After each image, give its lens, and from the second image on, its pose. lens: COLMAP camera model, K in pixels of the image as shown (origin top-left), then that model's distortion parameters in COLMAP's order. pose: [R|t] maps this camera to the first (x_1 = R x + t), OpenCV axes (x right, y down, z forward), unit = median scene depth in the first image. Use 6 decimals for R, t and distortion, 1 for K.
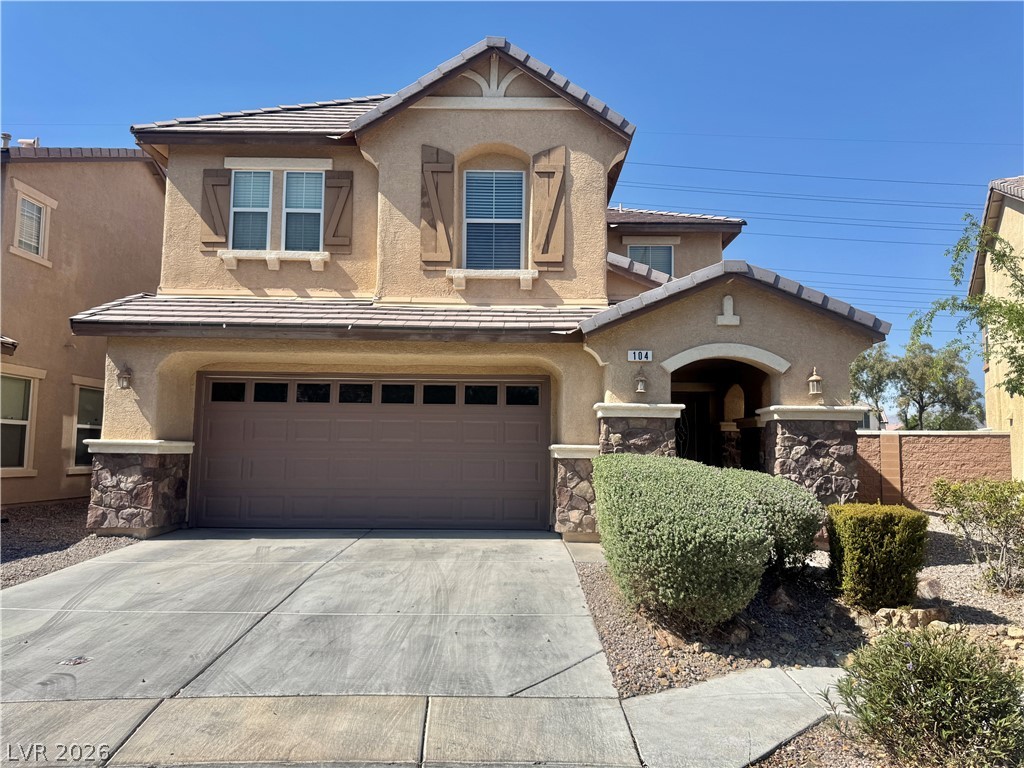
lens RADIAL K [[711.5, 0, 512.0], [0, 711.5, 384.0], [0, 0, 1]] dist [0.125466, -0.168208]
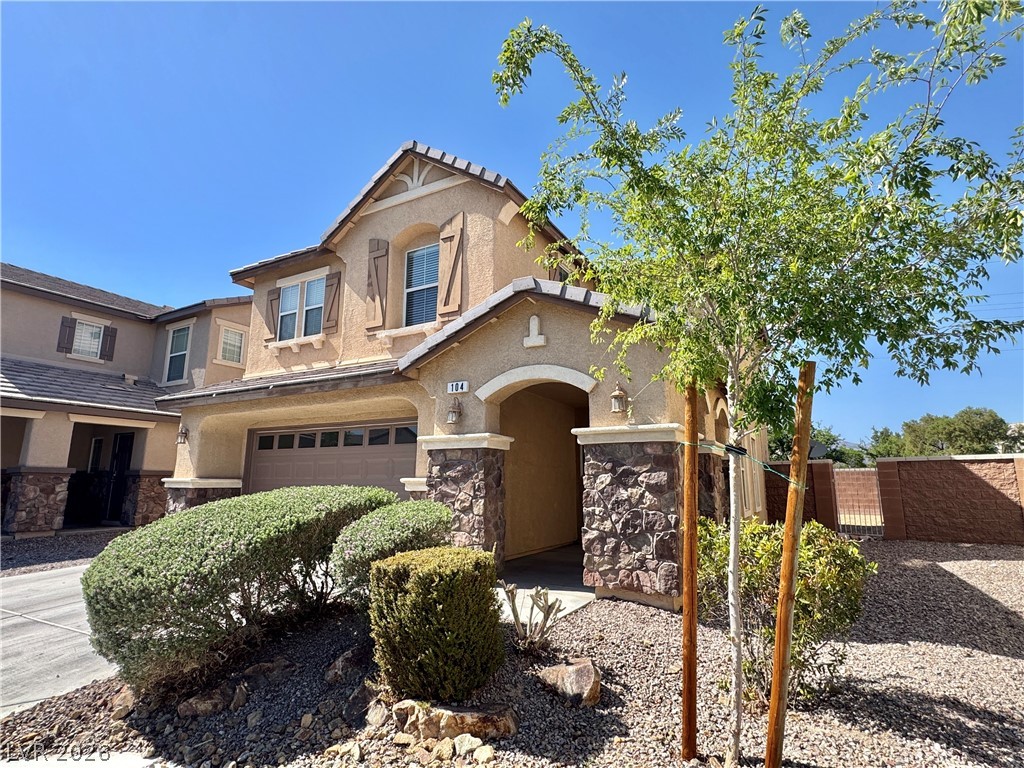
lens RADIAL K [[526.2, 0, 512.0], [0, 526.2, 384.0], [0, 0, 1]] dist [-0.001865, -0.000102]
pose [[0.877910, -0.099482, -0.468378, 0.512895], [0.053400, 0.992419, -0.110695, 0.036361], [0.475839, 0.072169, 0.876566, 0.333291]]
